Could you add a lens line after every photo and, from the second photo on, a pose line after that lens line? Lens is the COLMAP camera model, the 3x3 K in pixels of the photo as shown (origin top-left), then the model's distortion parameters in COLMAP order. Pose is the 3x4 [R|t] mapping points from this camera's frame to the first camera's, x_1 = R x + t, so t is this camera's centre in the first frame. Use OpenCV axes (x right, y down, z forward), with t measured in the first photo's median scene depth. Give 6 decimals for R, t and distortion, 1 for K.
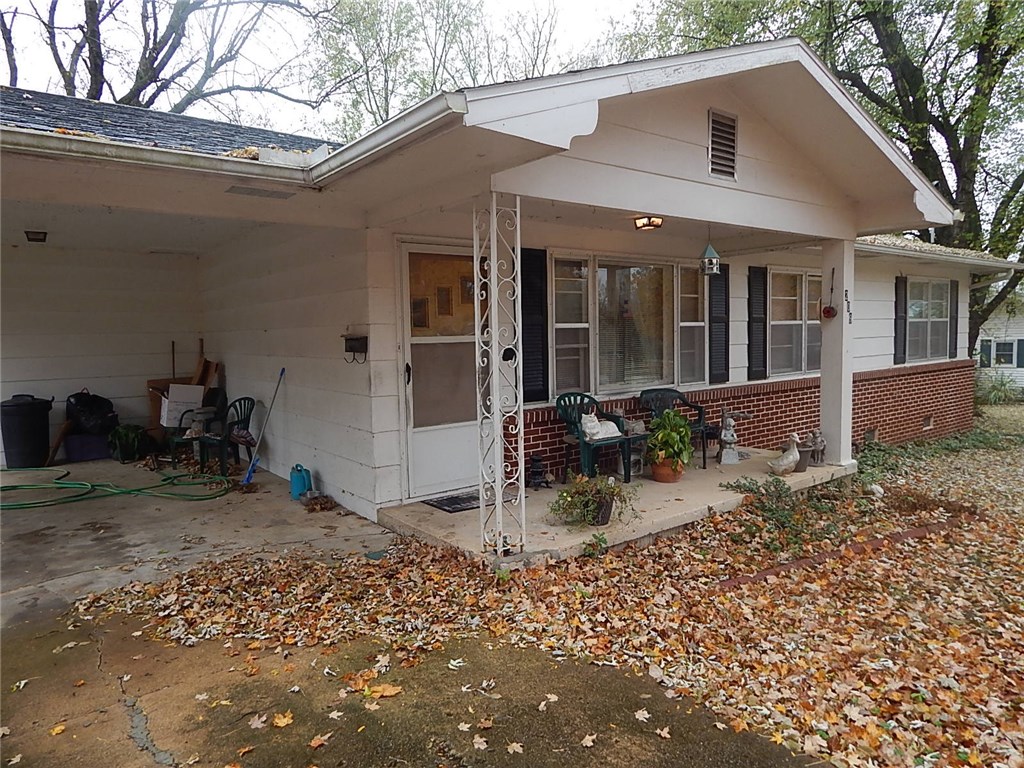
lens RADIAL K [[670.9, 0, 512.1], [0, 670.9, 383.5], [0, 0, 1]] dist [-0.004321, 0.001060]
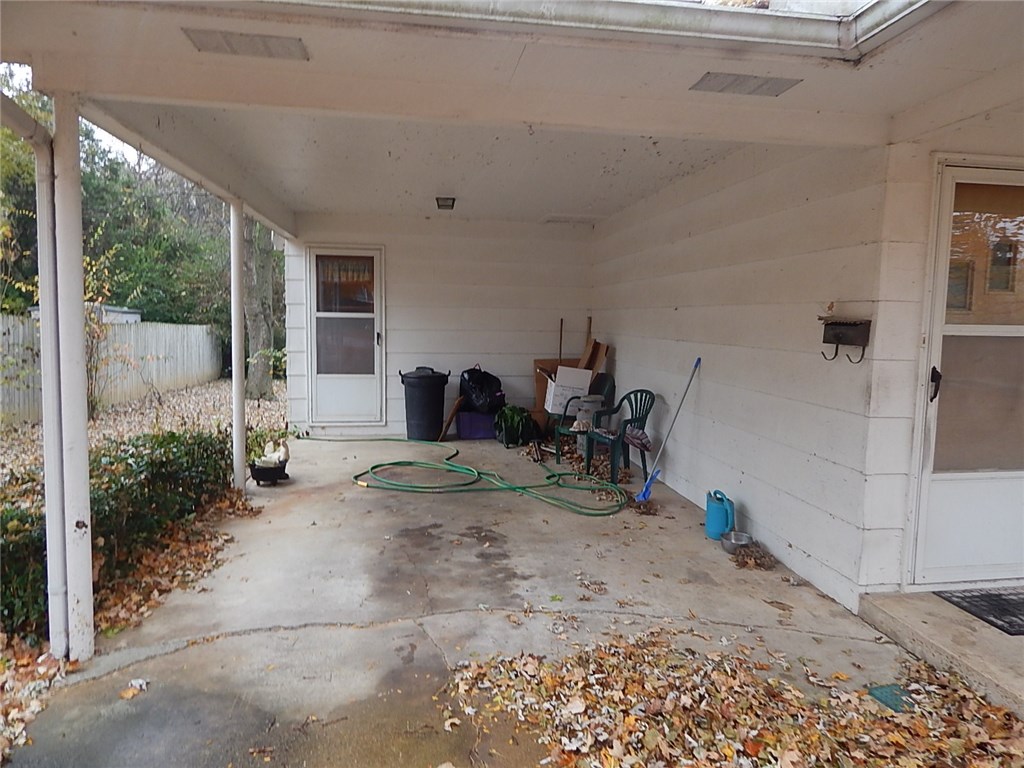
lens RADIAL K [[670.9, 0, 512.5], [0, 670.9, 382.6], [0, 0, 1]] dist [-0.004321, 0.001060]
pose [[0.871069, 0.078584, -0.484834, -0.194983], [-0.067179, 0.996903, 0.040885, -0.015429], [0.486545, -0.003043, 0.873650, 0.285044]]
